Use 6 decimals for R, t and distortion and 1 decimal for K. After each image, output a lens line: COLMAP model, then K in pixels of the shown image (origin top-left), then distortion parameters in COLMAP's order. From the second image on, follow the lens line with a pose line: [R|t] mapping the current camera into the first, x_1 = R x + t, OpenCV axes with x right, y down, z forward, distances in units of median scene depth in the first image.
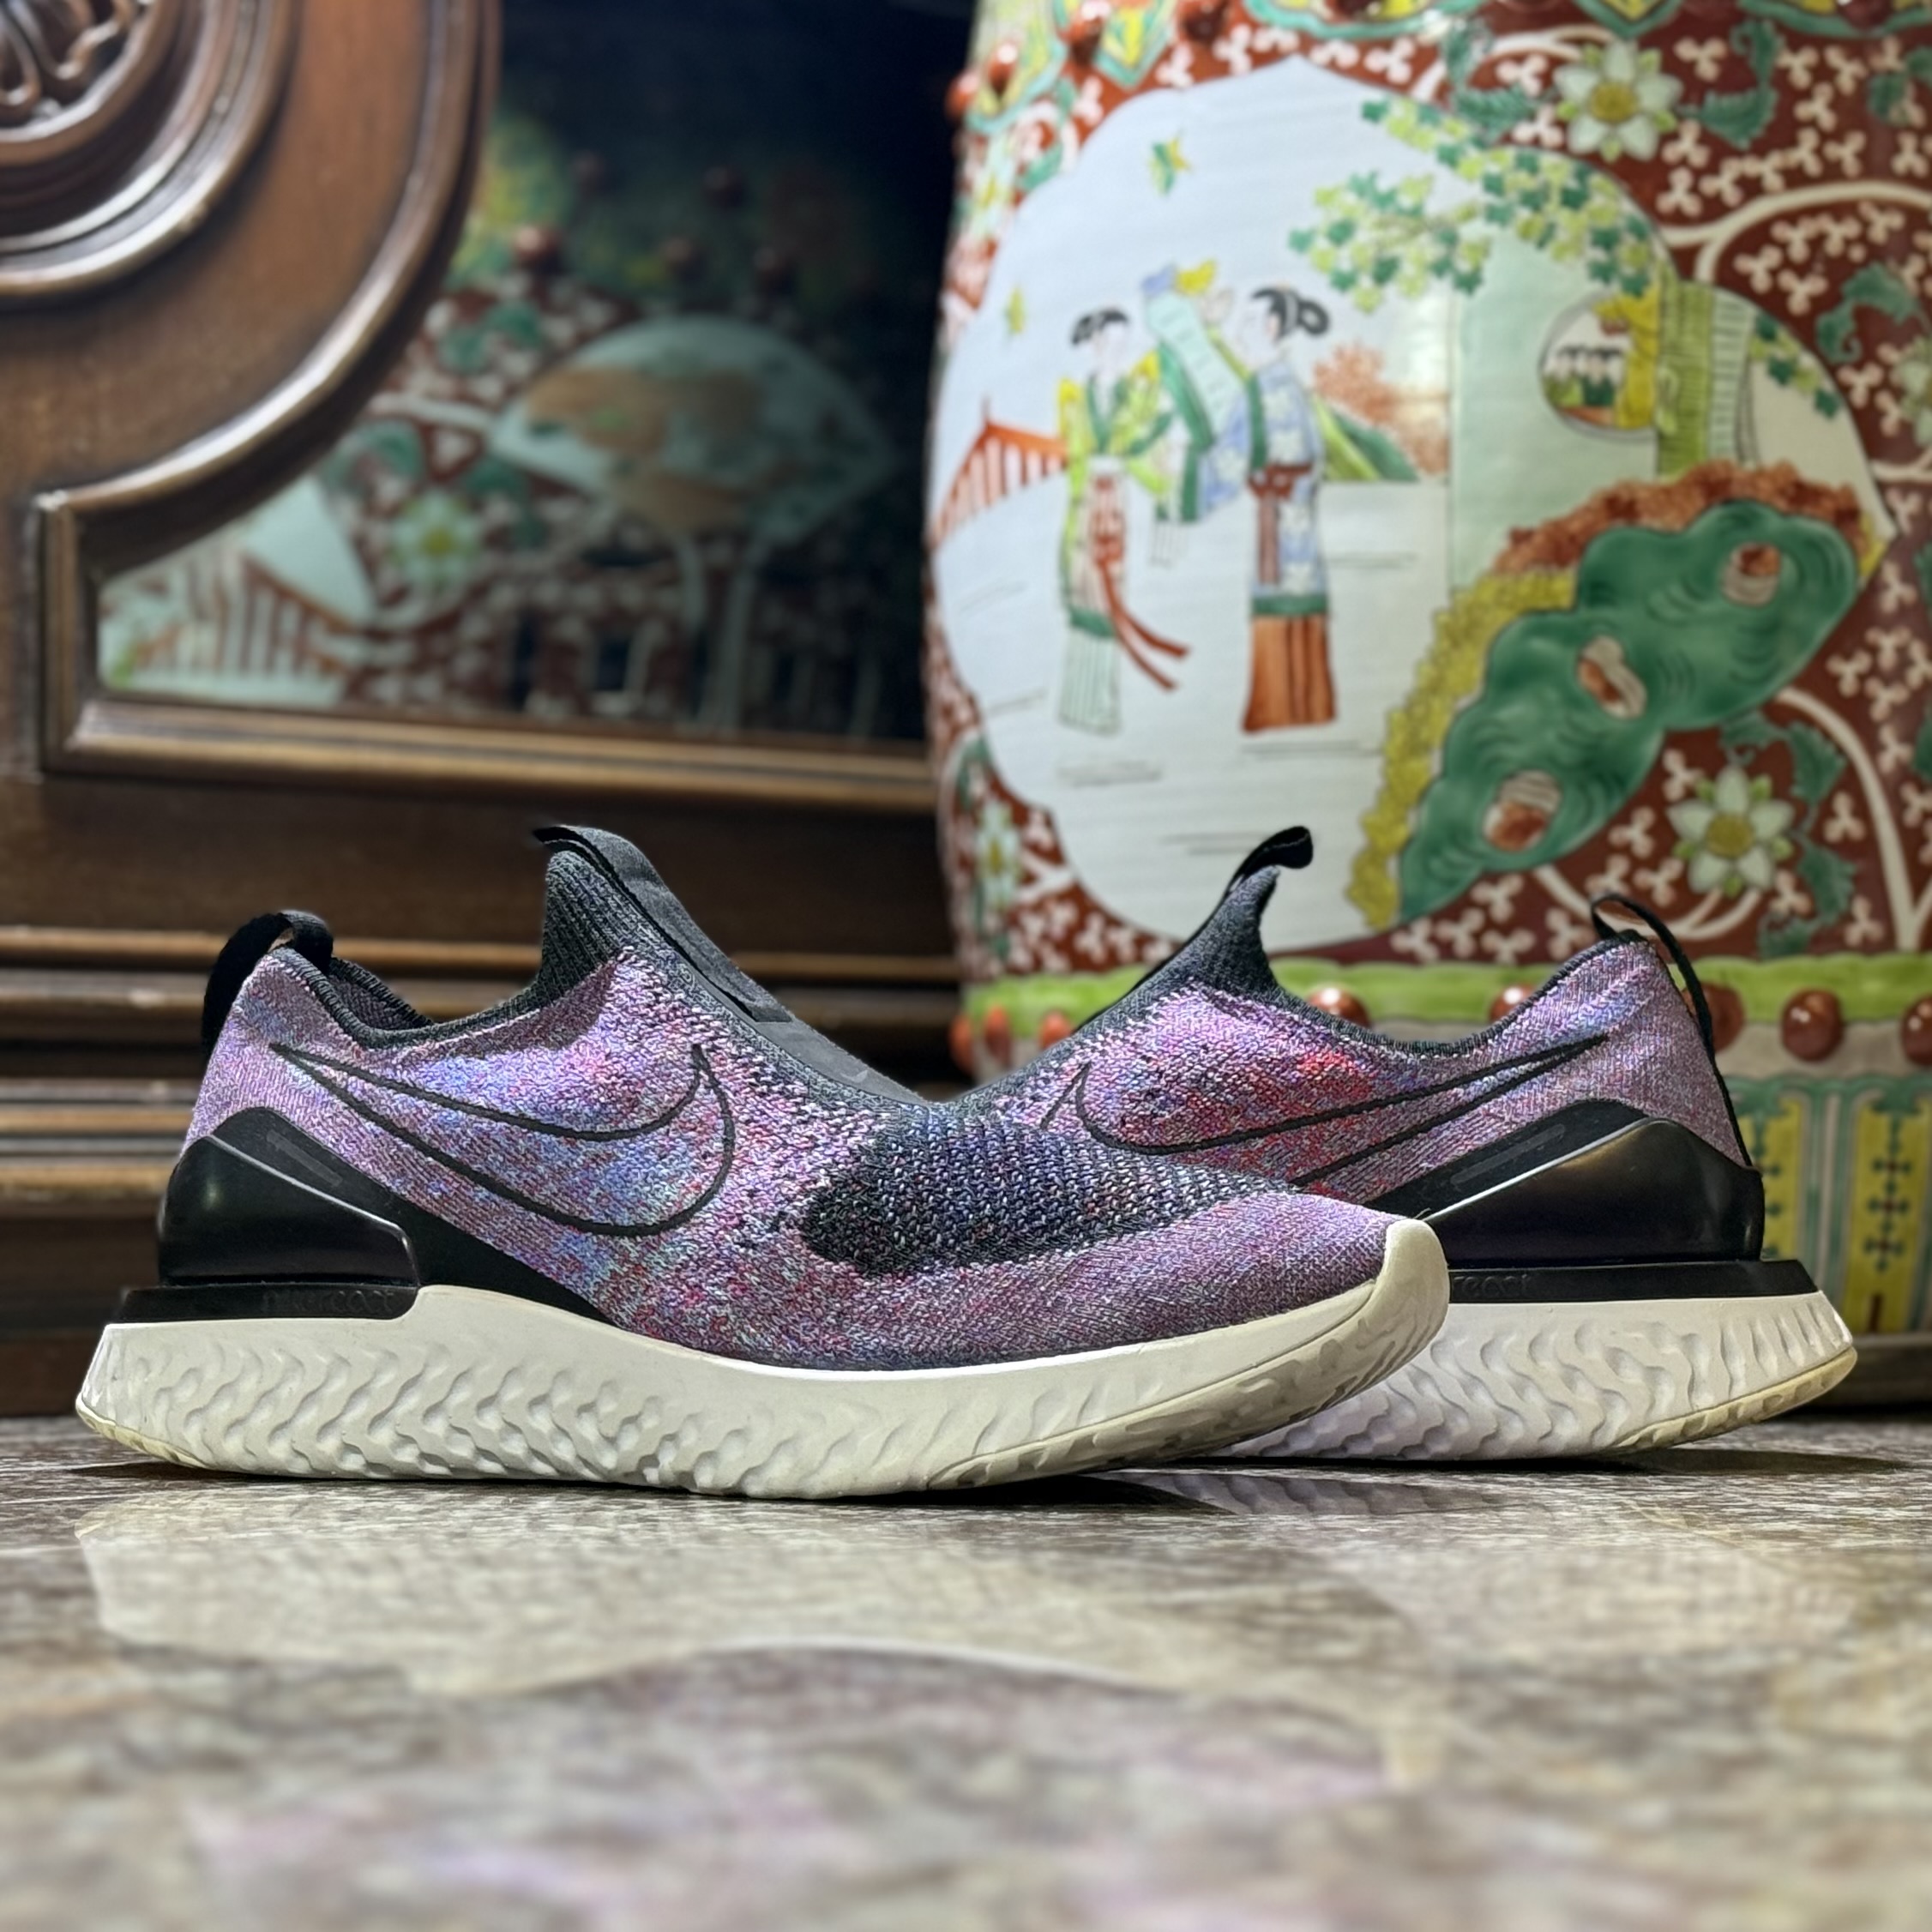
lens RADIAL K [[4779.0, 0, 872.8], [0, 4779.0, 967.3], [0, 0, 1]] dist [0.092698, 0.471107]
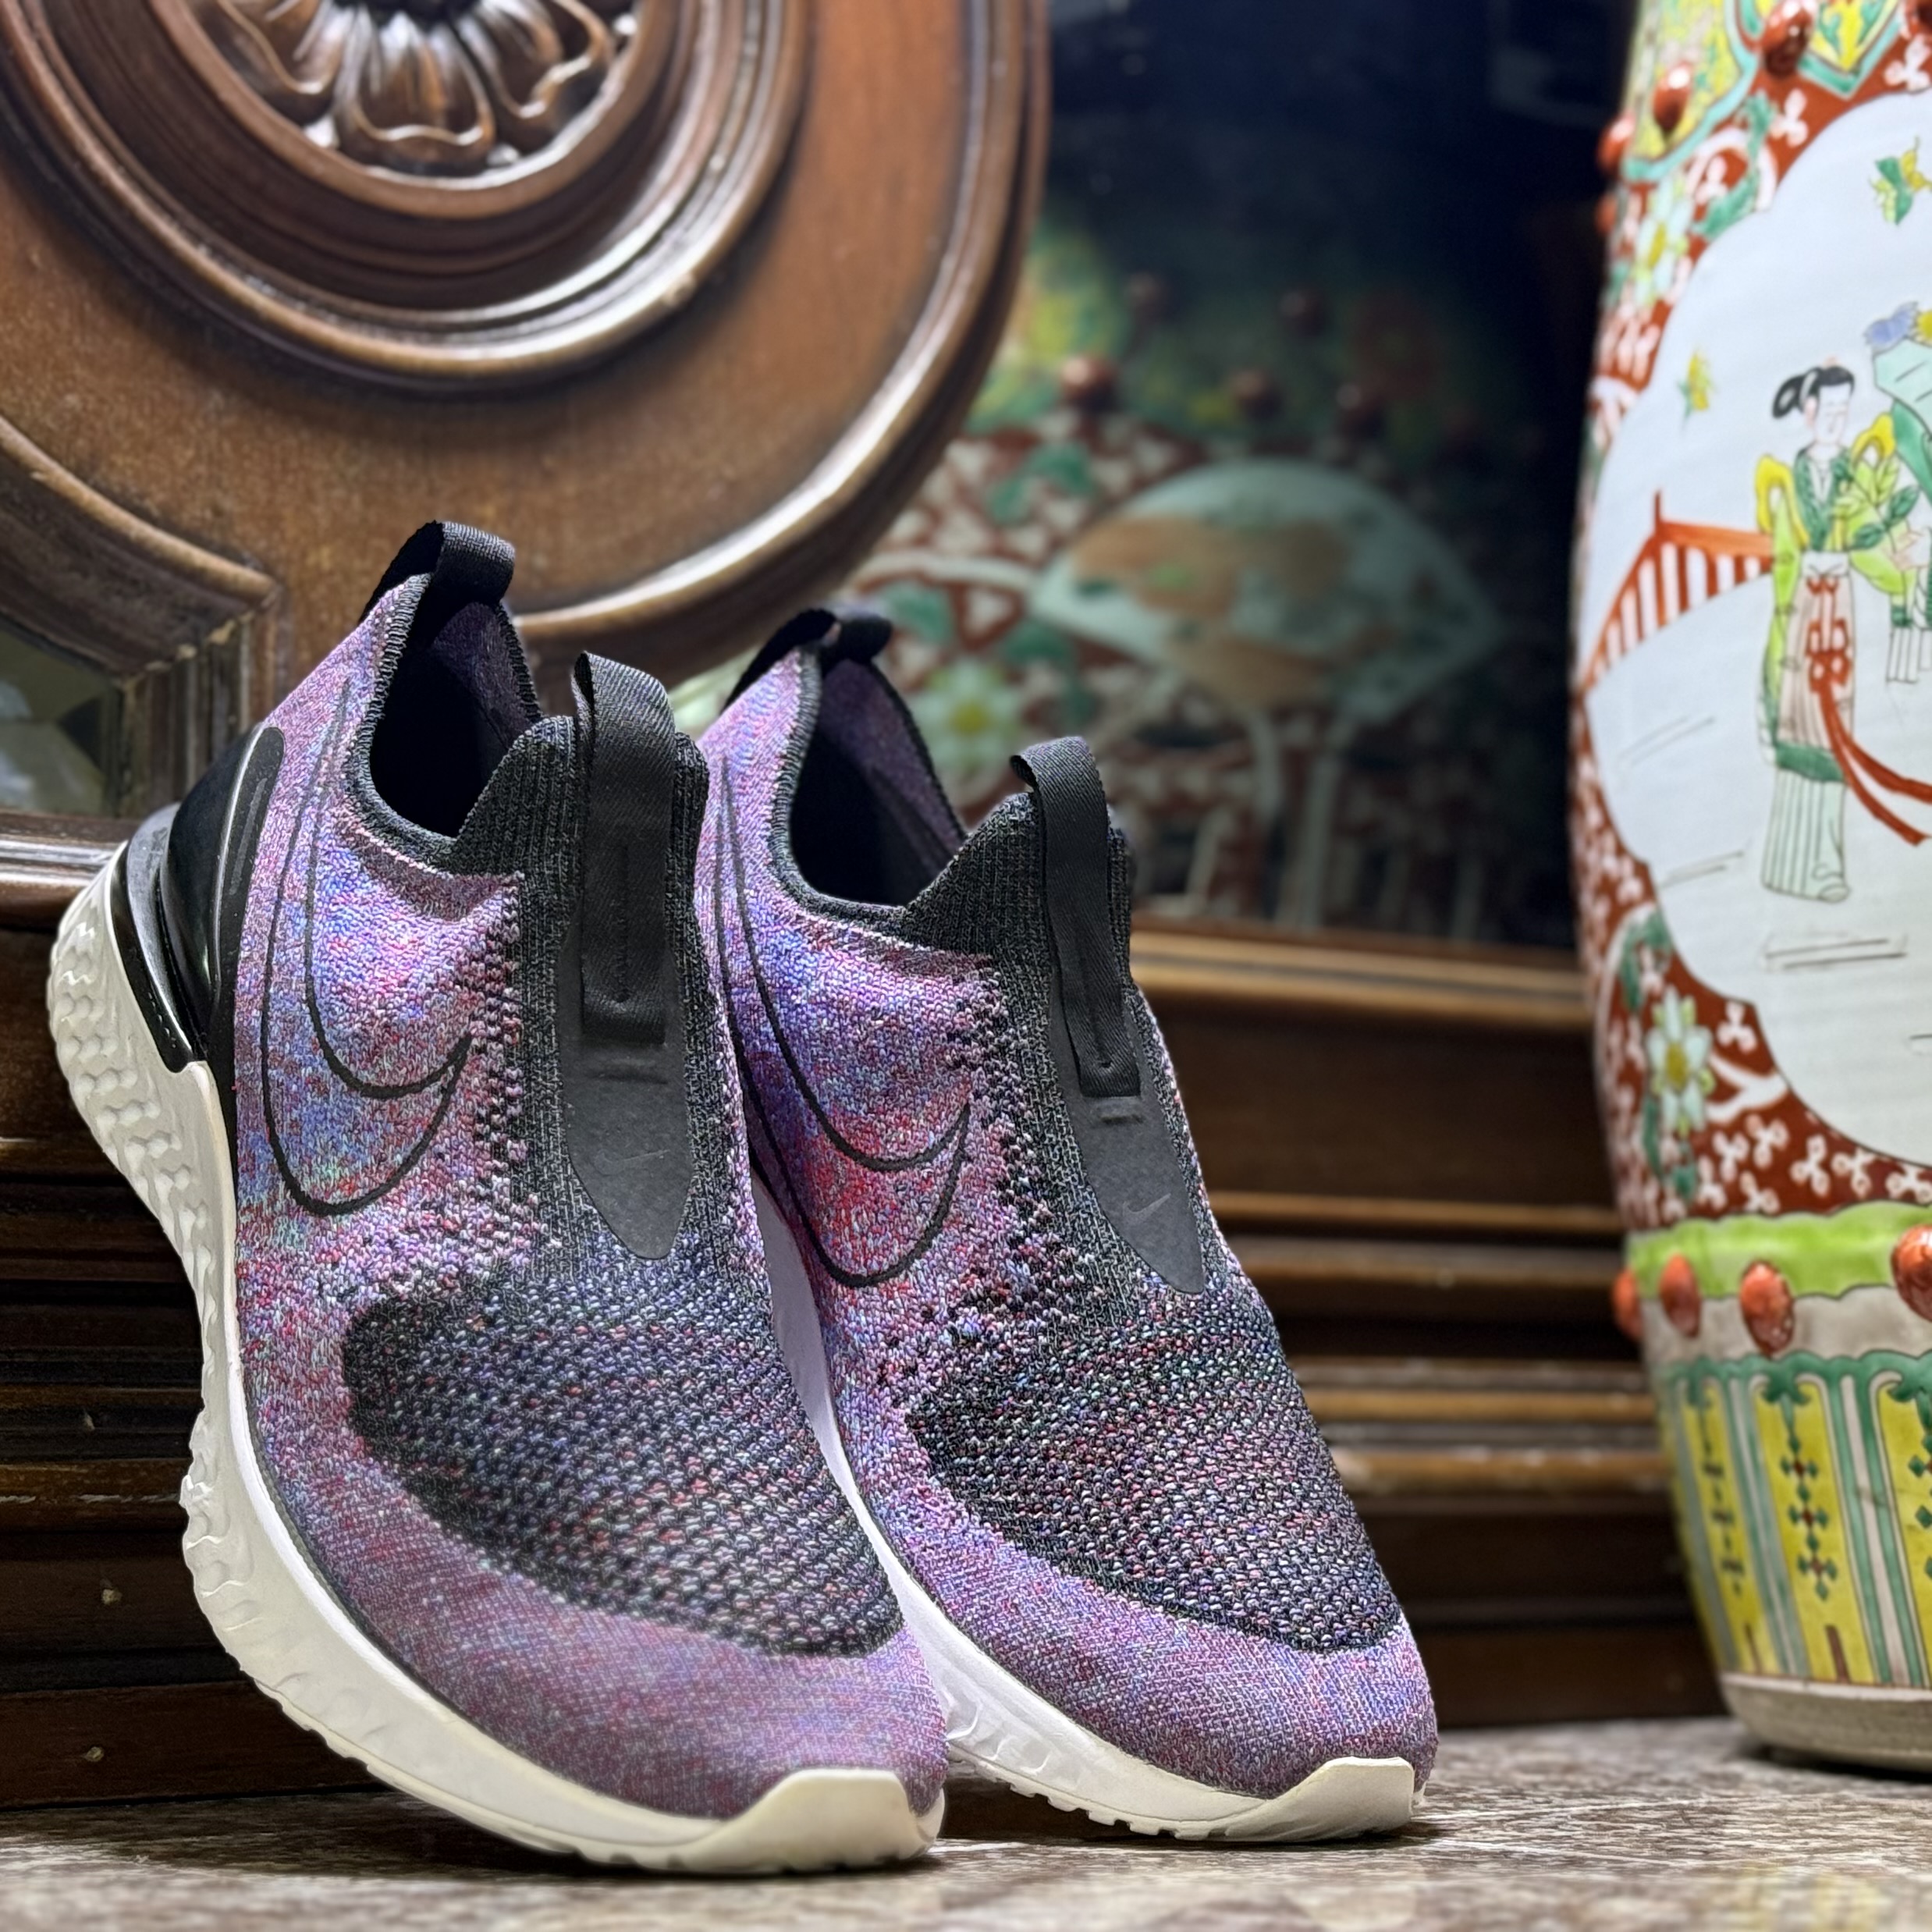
lens RADIAL K [[4109.3, 0, 966.0], [0, 4109.3, 966.0], [0, 0, 1]] dist [0.135689, 0.121006]
pose [[0.996250, -0.003783, -0.086440, -0.032911], [-0.002820, 0.997093, -0.076137, 0.013009], [0.086477, 0.076096, 0.993343, 0.318477]]
